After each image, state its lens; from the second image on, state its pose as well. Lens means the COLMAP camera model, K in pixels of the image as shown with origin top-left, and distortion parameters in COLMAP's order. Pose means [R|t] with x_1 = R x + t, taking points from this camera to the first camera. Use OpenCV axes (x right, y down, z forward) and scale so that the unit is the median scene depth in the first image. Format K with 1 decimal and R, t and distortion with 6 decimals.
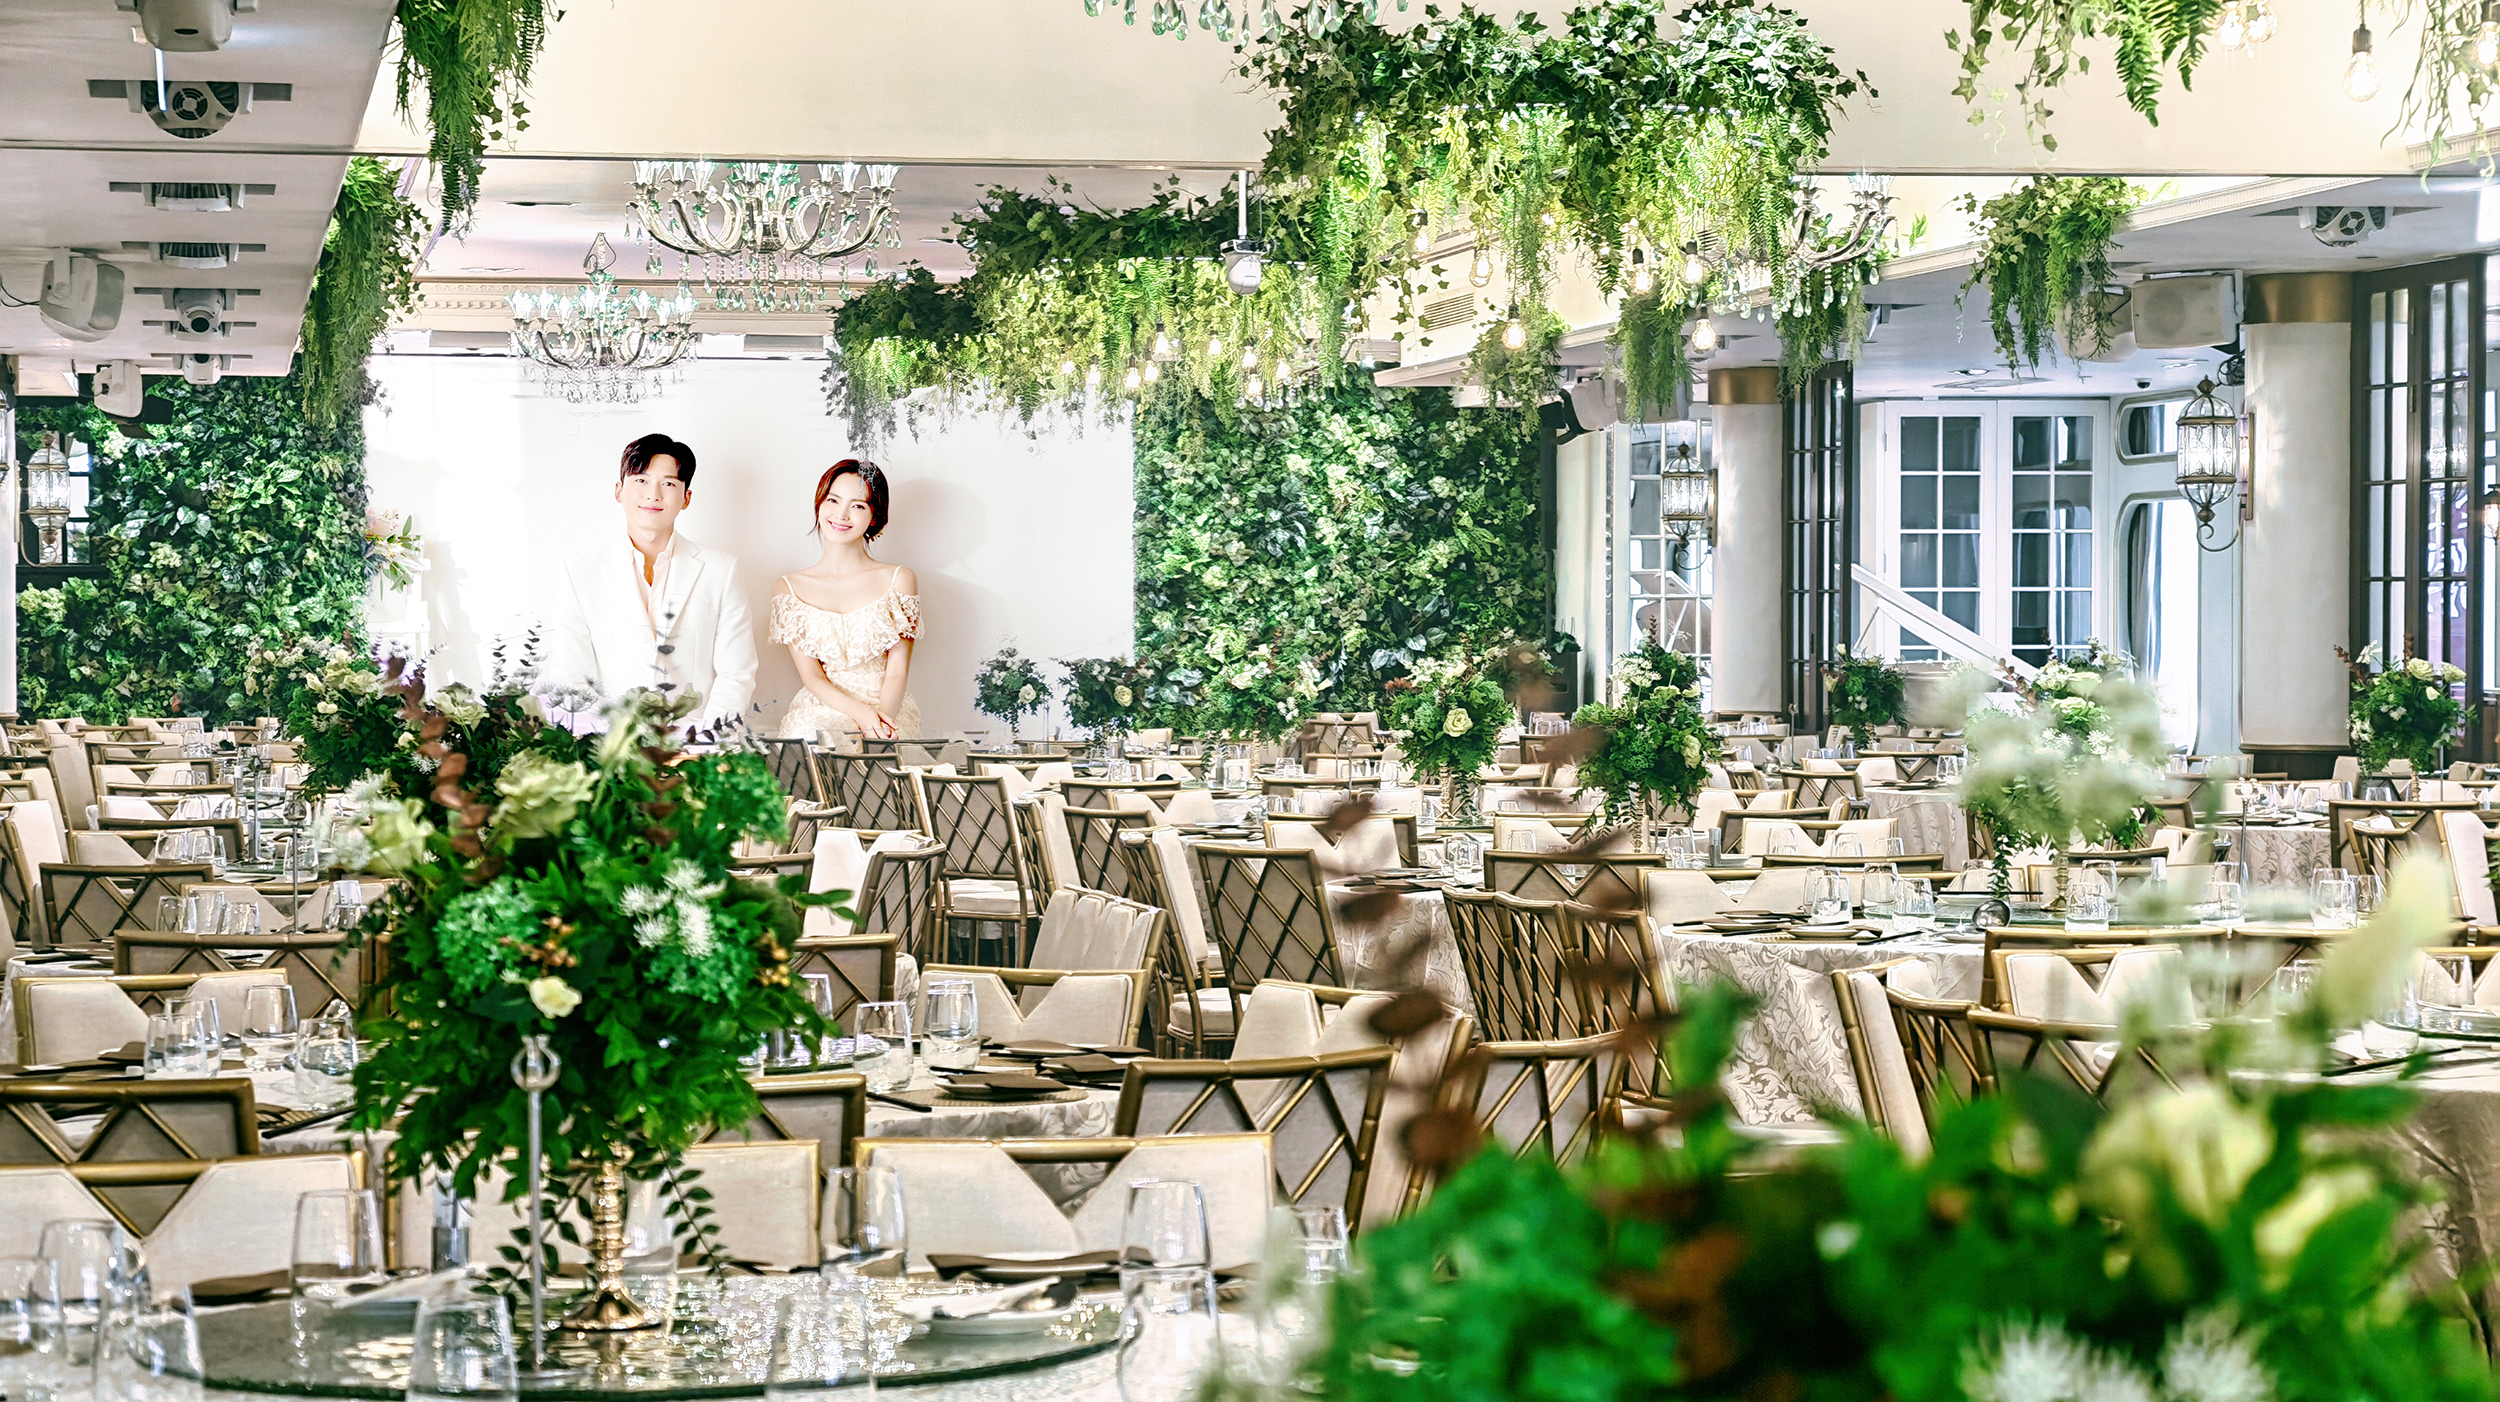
lens RADIAL K [[6447.2, 0, 1268.9], [0, 6447.2, 704.7], [0, 0, 1]] dist [0.297724, 0.000000]
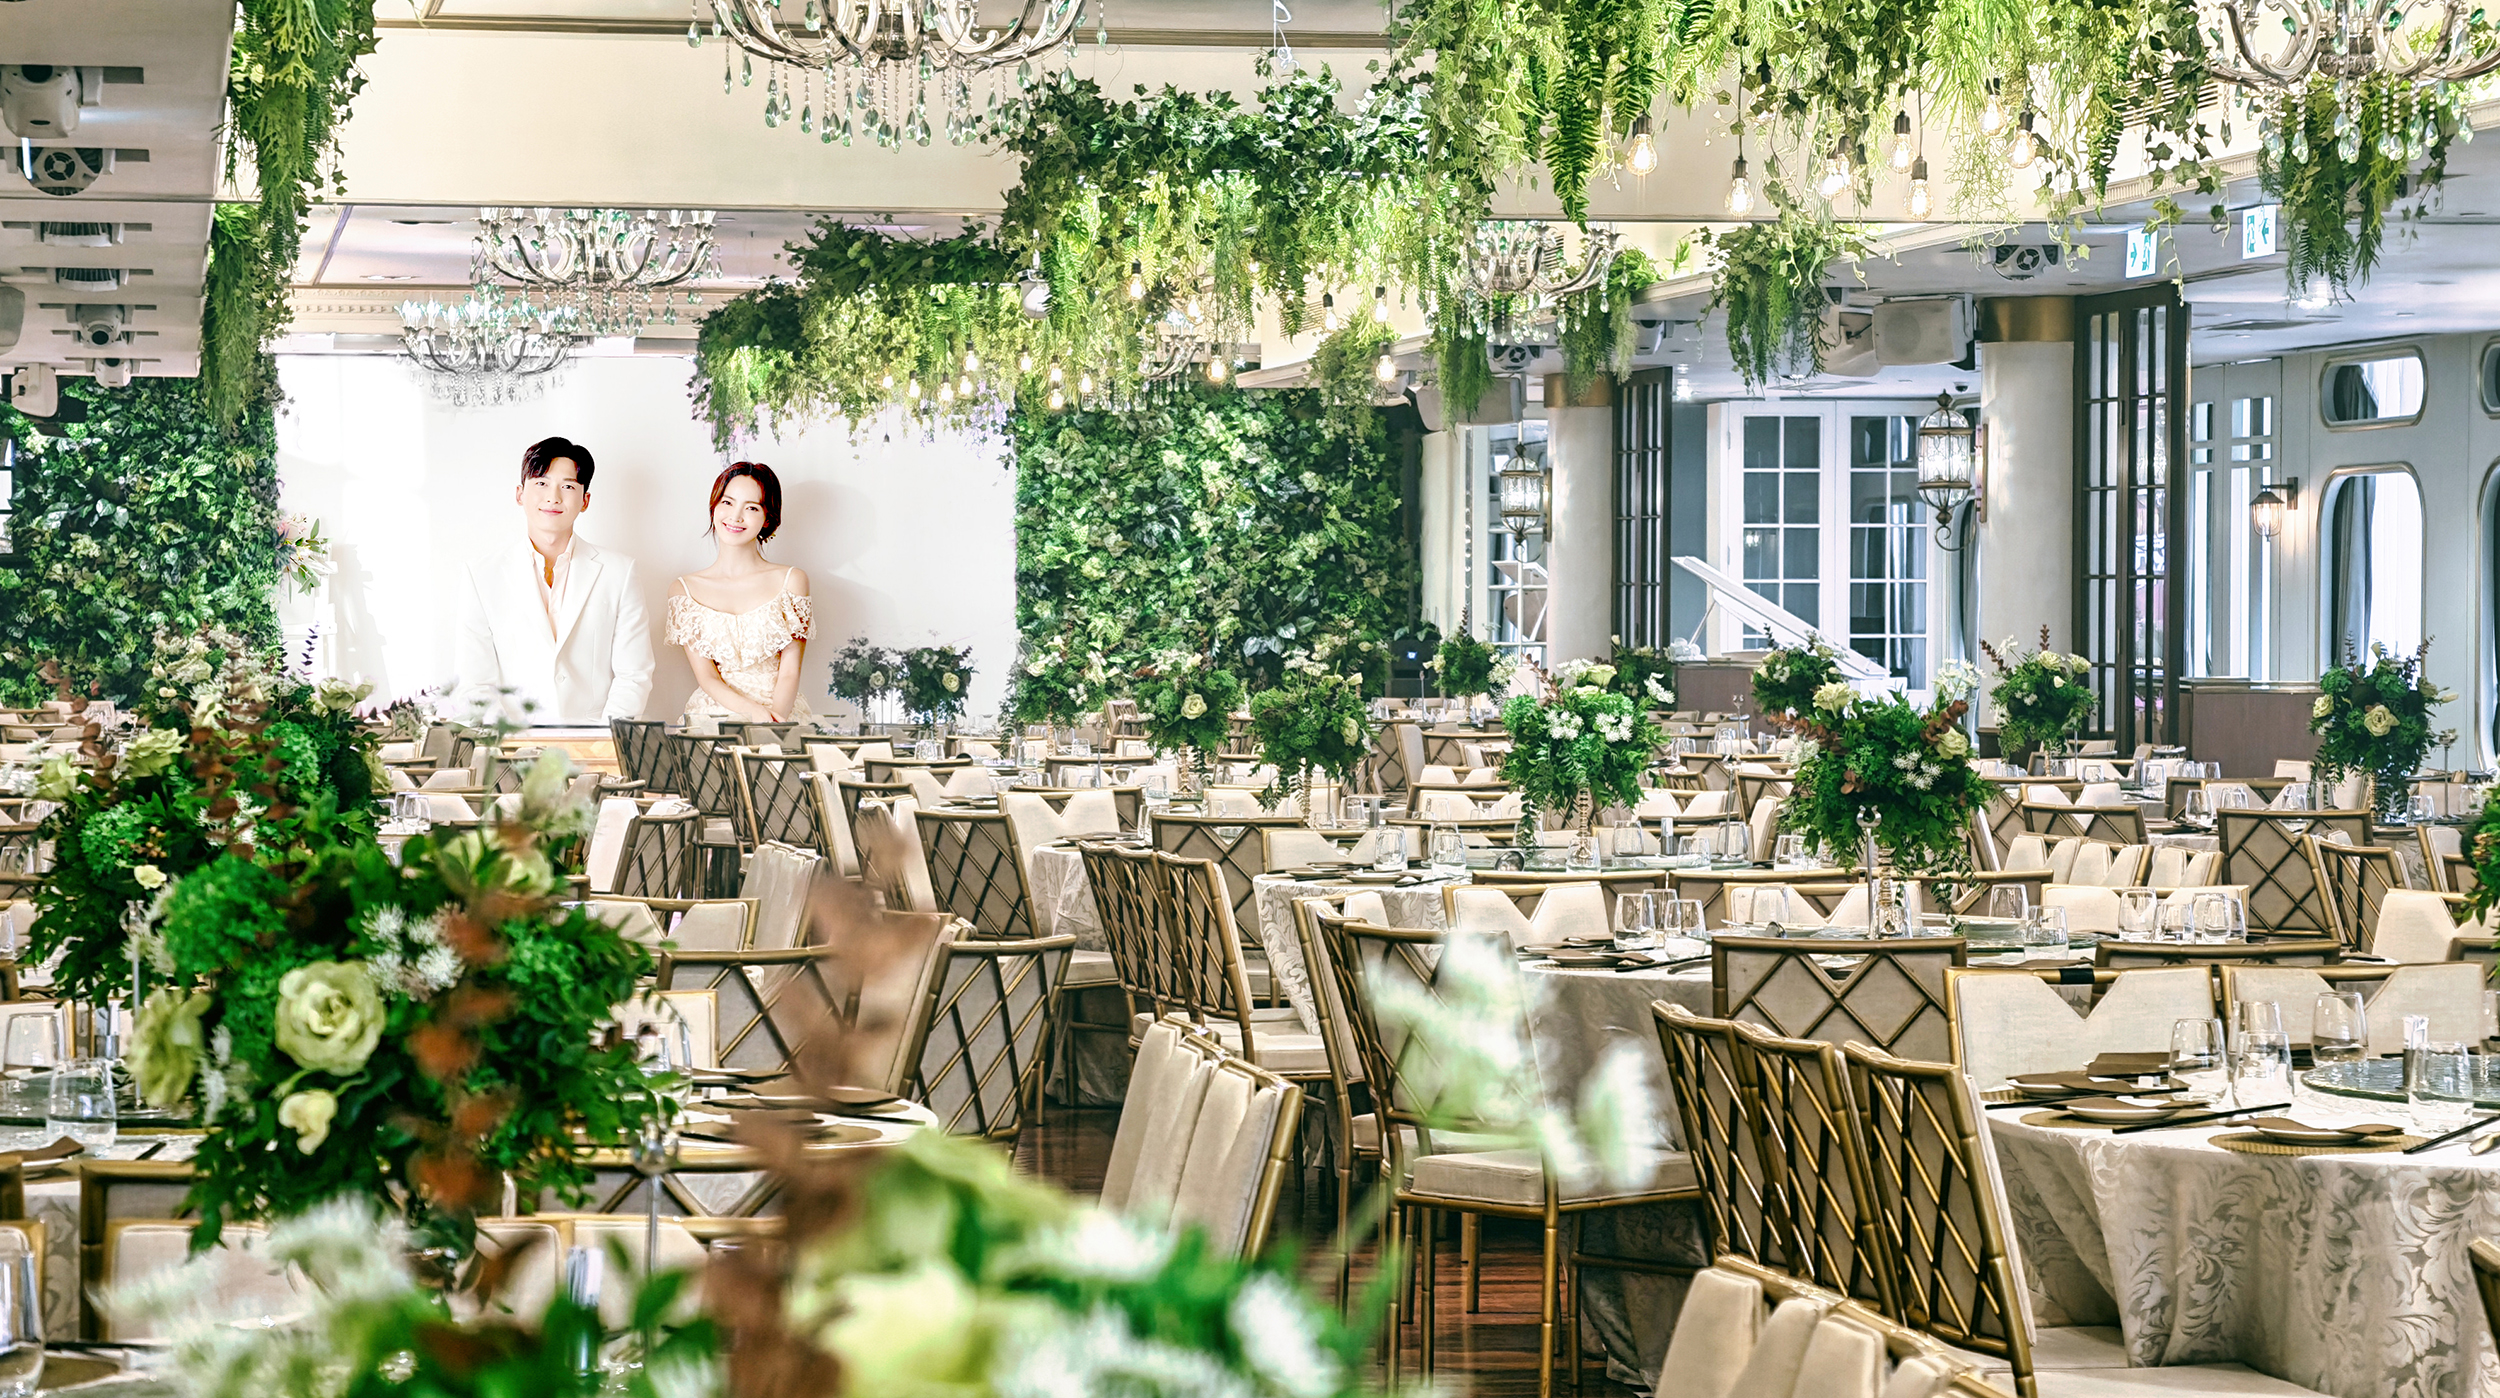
lens RADIAL K [[6447.2, 0, 1236.2], [0, 6447.2, 697.9], [0, 0, 1]] dist [0.297724, 0.000000]
pose [[0.999994, 0.001485, 0.003269, 0.024655], [-0.001489, 0.999998, 0.001246, -0.000136], [-0.003267, -0.001251, 0.999994, -0.097028]]
